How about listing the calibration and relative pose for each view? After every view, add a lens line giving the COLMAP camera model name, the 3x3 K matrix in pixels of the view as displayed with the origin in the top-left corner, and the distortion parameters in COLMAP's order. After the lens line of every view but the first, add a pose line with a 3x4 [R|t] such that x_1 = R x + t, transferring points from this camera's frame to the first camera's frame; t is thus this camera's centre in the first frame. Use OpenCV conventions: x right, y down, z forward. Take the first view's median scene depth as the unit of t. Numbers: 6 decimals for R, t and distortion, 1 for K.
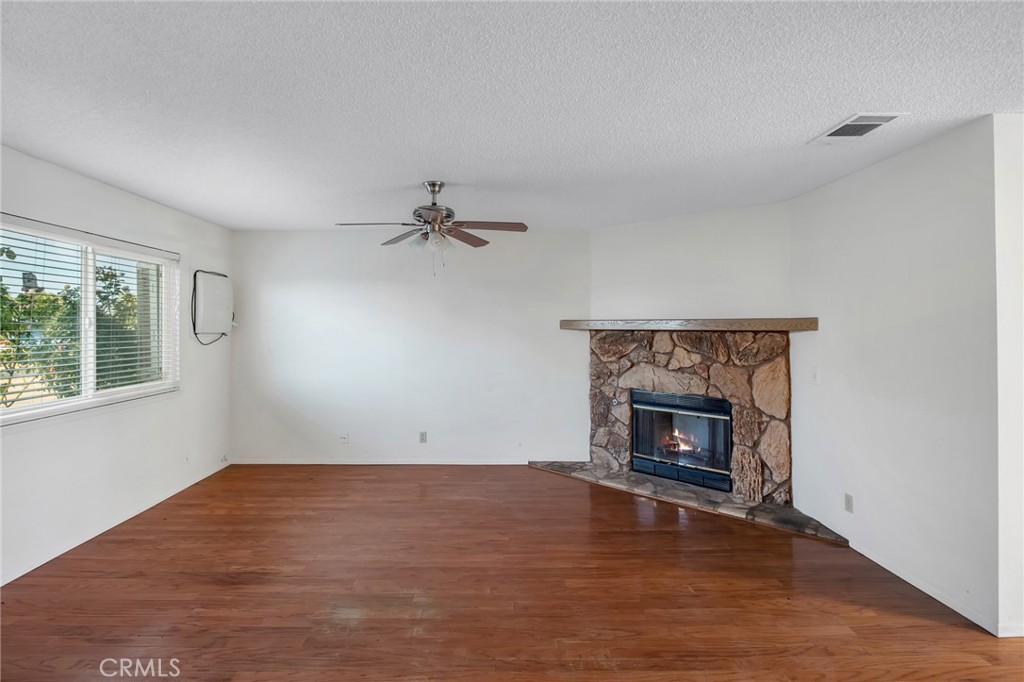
lens RADIAL K [[514.6, 0, 498.1], [0, 514.6, 319.3], [0, 0, 1]] dist [-0.017139, -0.001635]
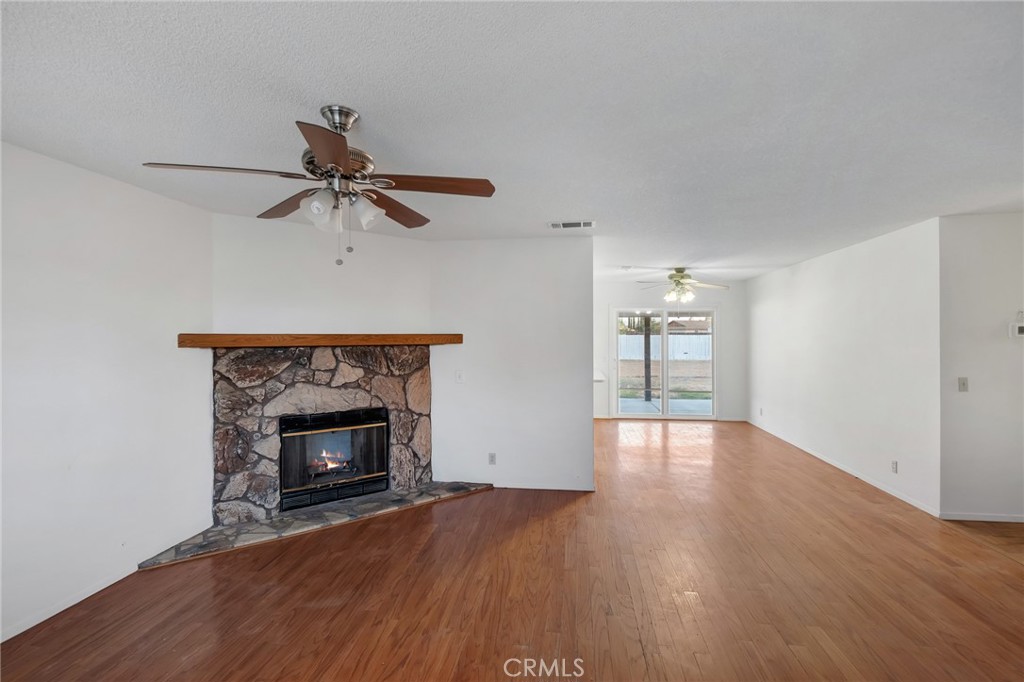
lens RADIAL K [[459.9, 0, 511.1], [0, 459.9, 343.2], [0, 0, 1]] dist [0.001821, -0.000136]
pose [[0.152257, -0.007018, 0.988316, -0.454980], [-0.002658, 0.999968, 0.007510, 0.009433], [-0.988337, -0.003770, 0.152233, 0.535250]]
